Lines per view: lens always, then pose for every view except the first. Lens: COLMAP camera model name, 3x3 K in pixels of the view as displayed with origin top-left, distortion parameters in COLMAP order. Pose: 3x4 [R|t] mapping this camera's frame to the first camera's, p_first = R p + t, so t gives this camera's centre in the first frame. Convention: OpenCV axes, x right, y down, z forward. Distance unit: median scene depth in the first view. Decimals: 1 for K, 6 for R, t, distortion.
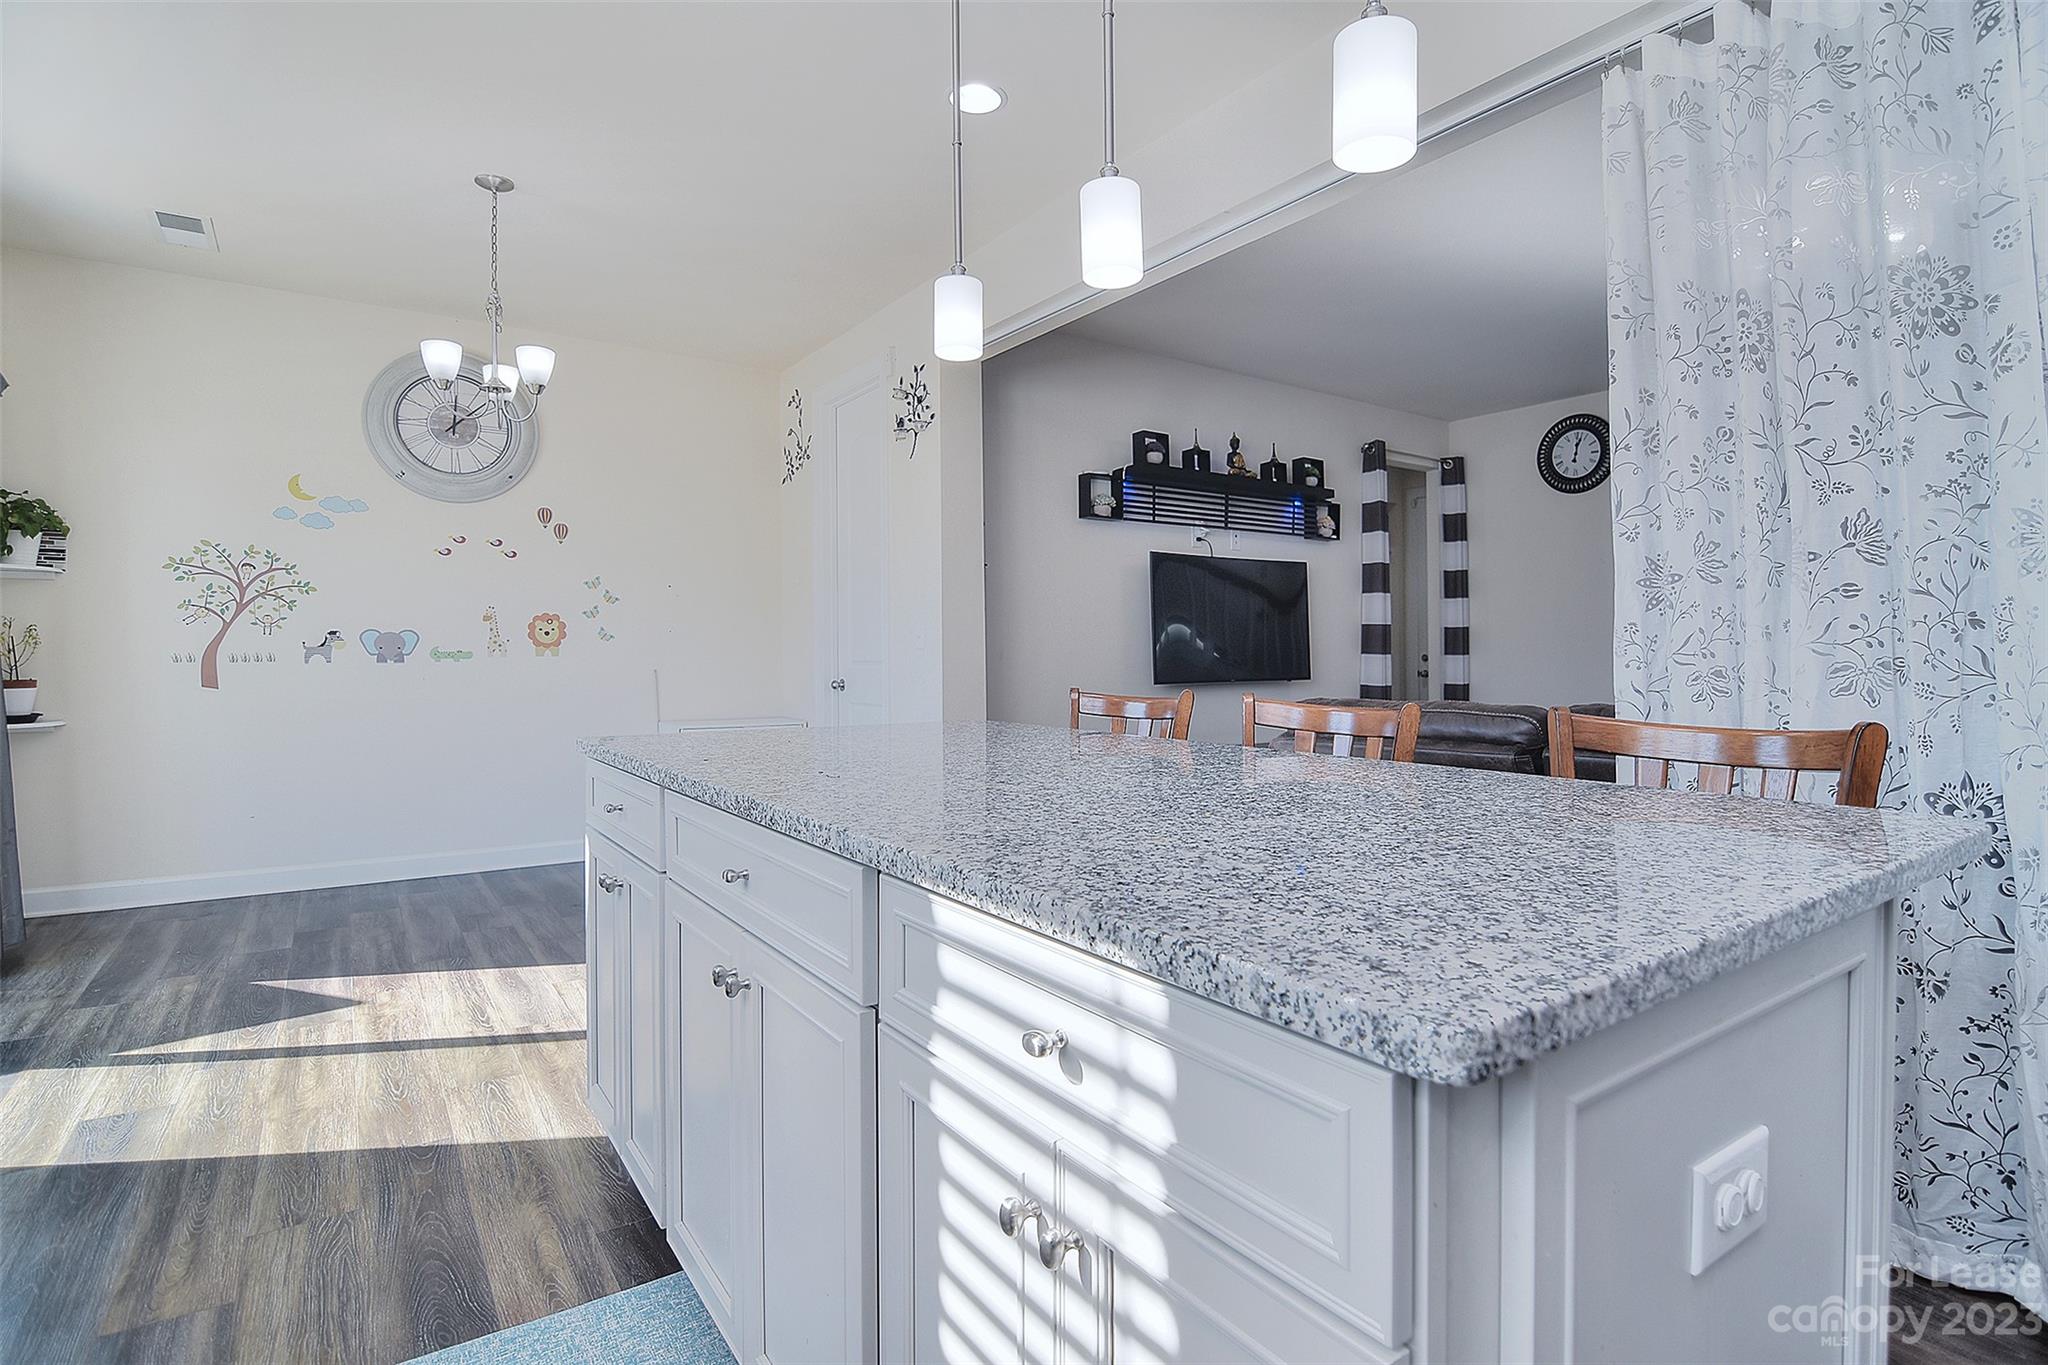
lens RADIAL K [[1004.0, 0, 1032.2], [0, 1004.0, 693.3], [0, 0, 1]] dist [0.000410, -0.000733]
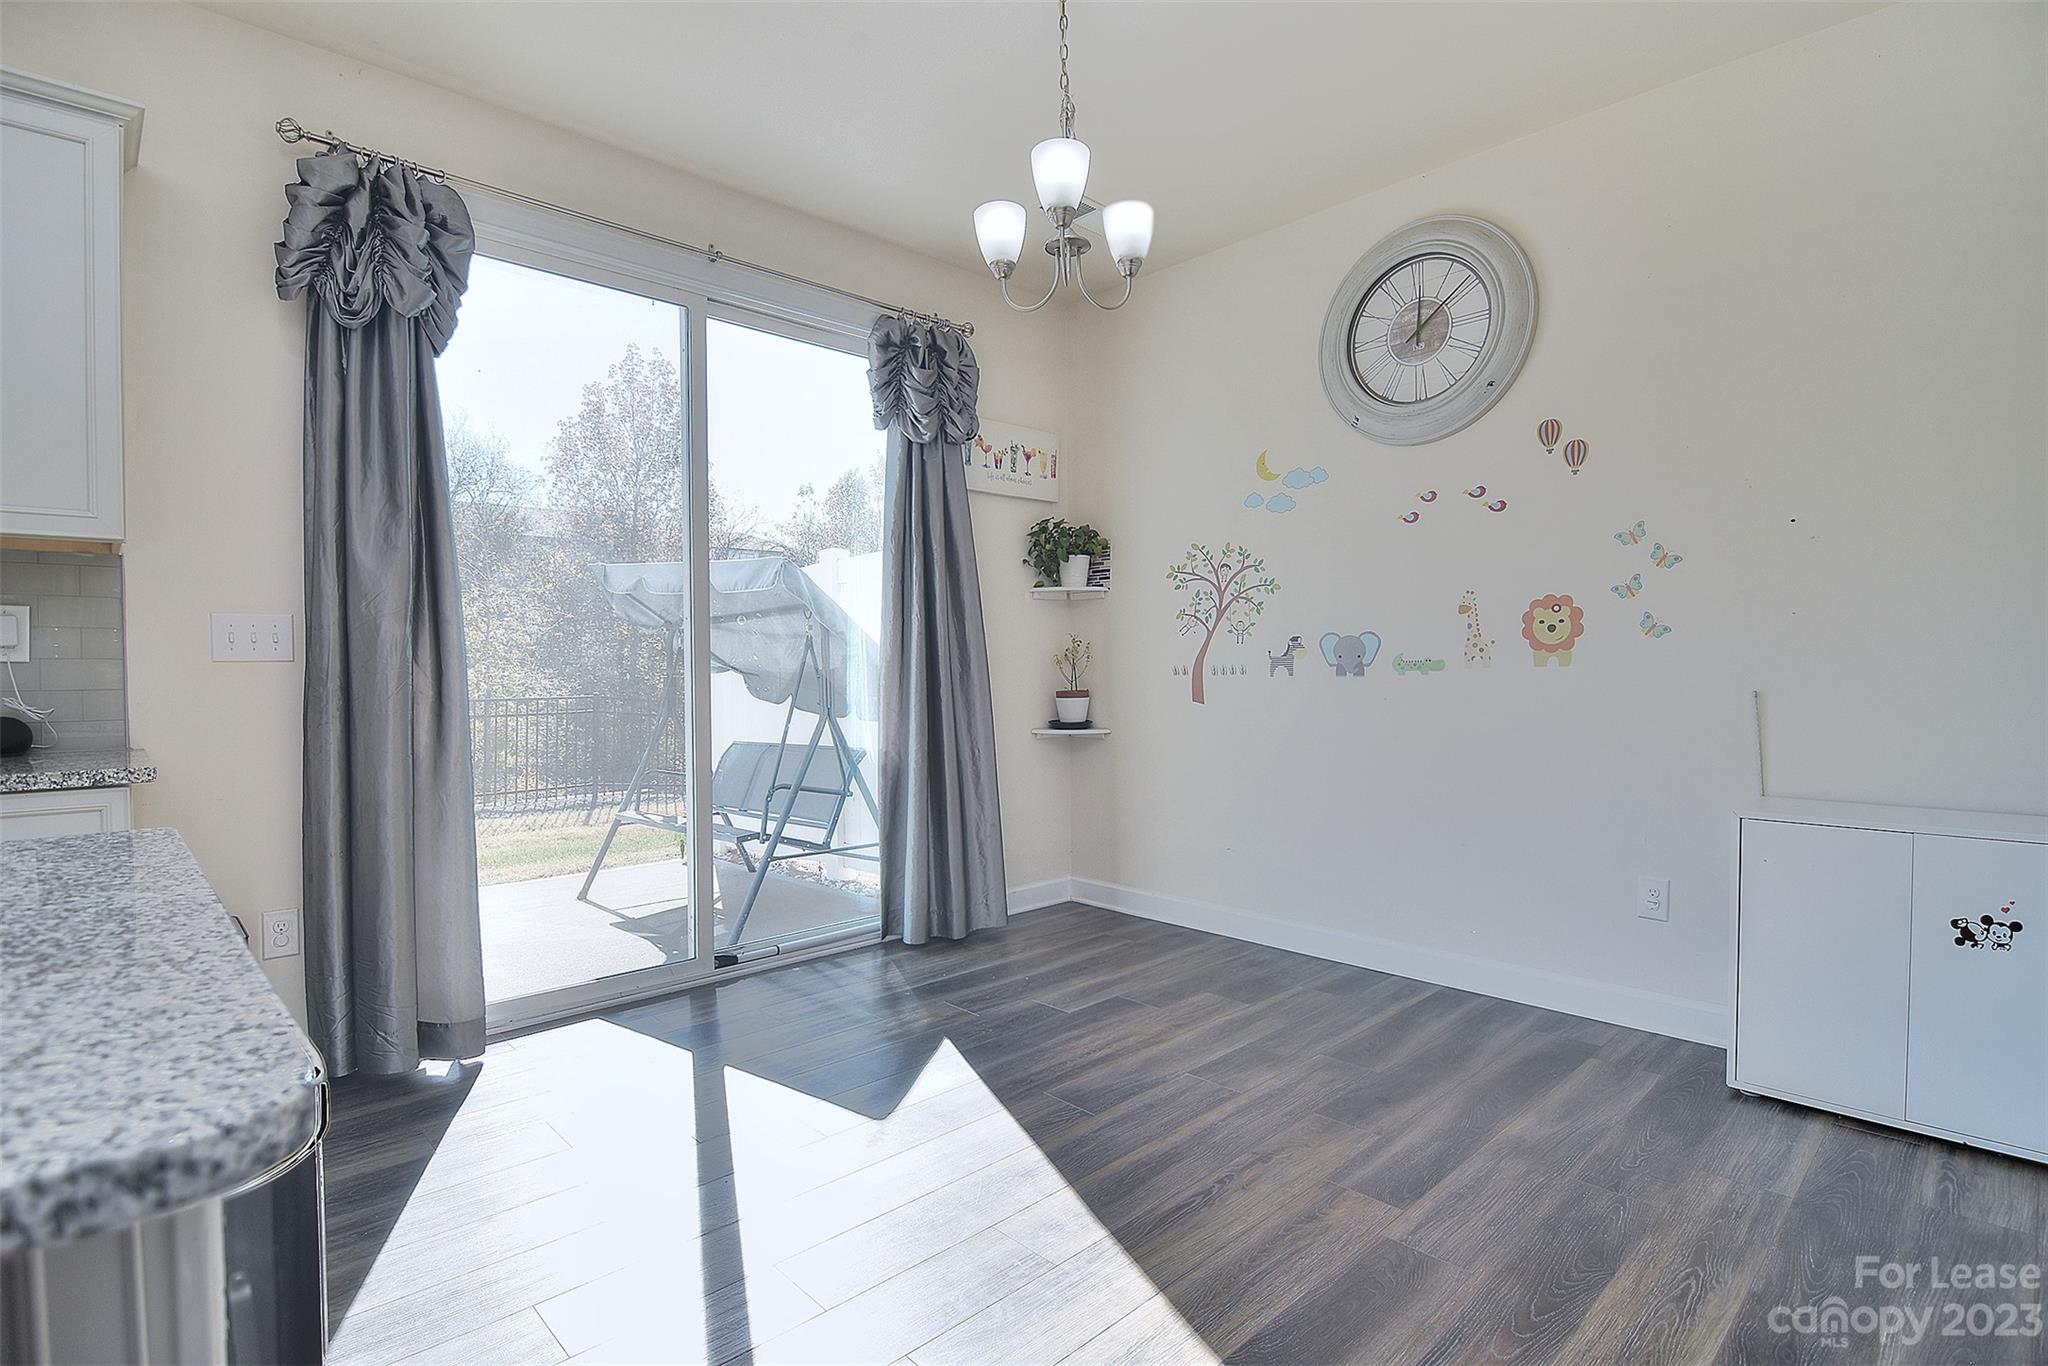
lens RADIAL K [[1004.0, 0, 1032.2], [0, 1004.0, 693.8], [0, 0, 1]] dist [0.000410, -0.000733]
pose [[0.162914, 0.024947, -0.986325, 0.068993], [-0.026706, 0.999426, 0.020867, -0.027856], [0.986279, 0.022942, 0.163487, 0.673676]]
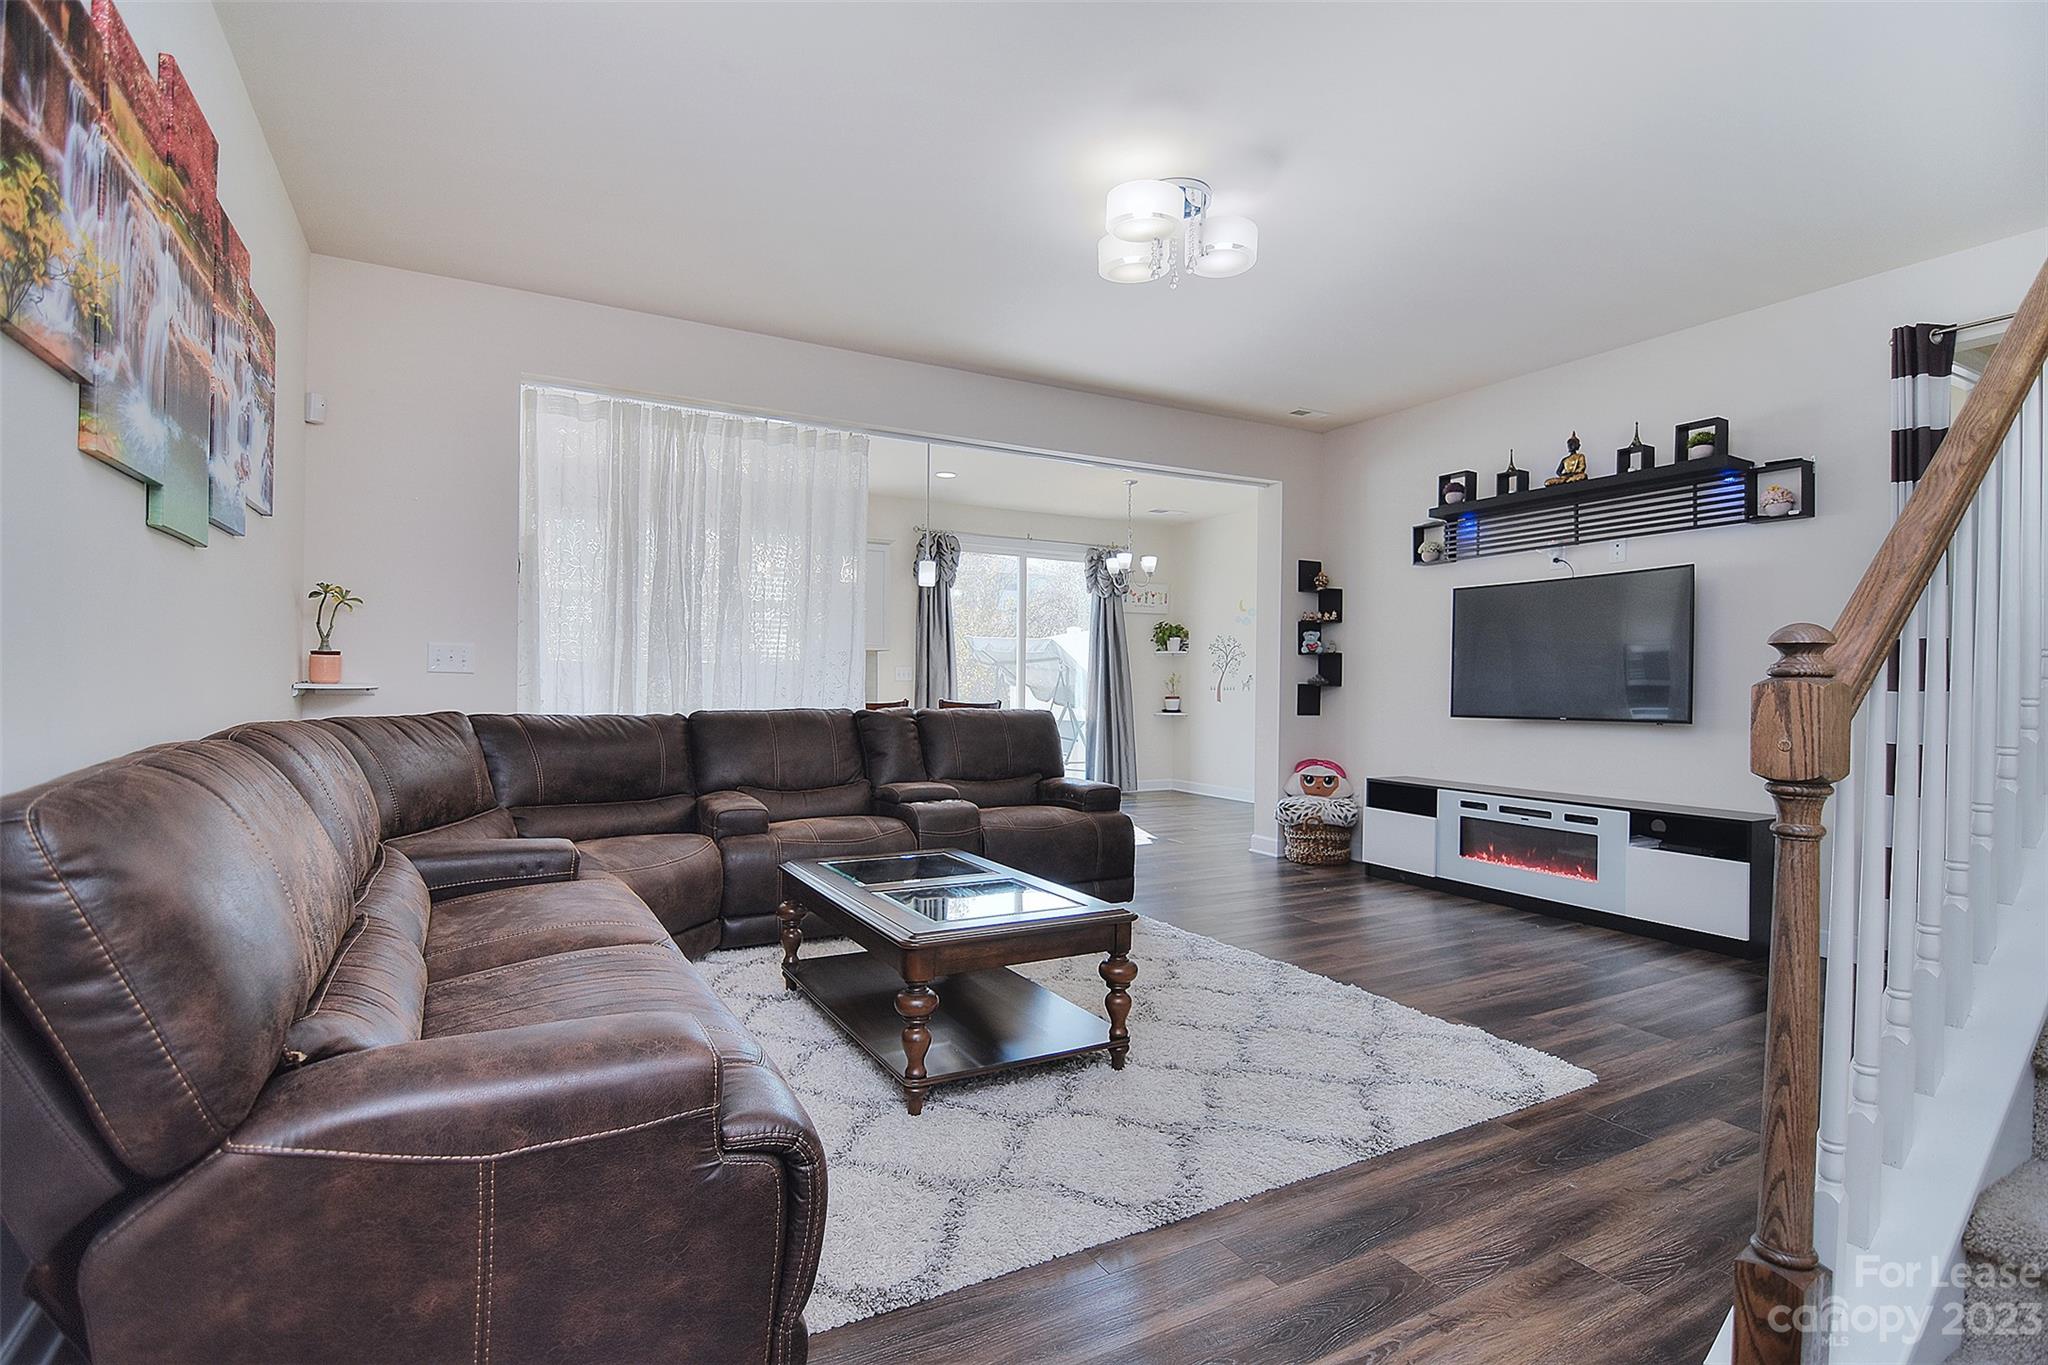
lens RADIAL K [[1004.0, 0, 1032.2], [0, 1004.0, 693.3], [0, 0, 1]] dist [0.000410, -0.000733]
pose [[-0.085648, 0.009731, -0.996278, 1.326773], [-0.040563, 0.999089, 0.013246, -0.034653], [0.995499, 0.041547, -0.085175, 0.748916]]
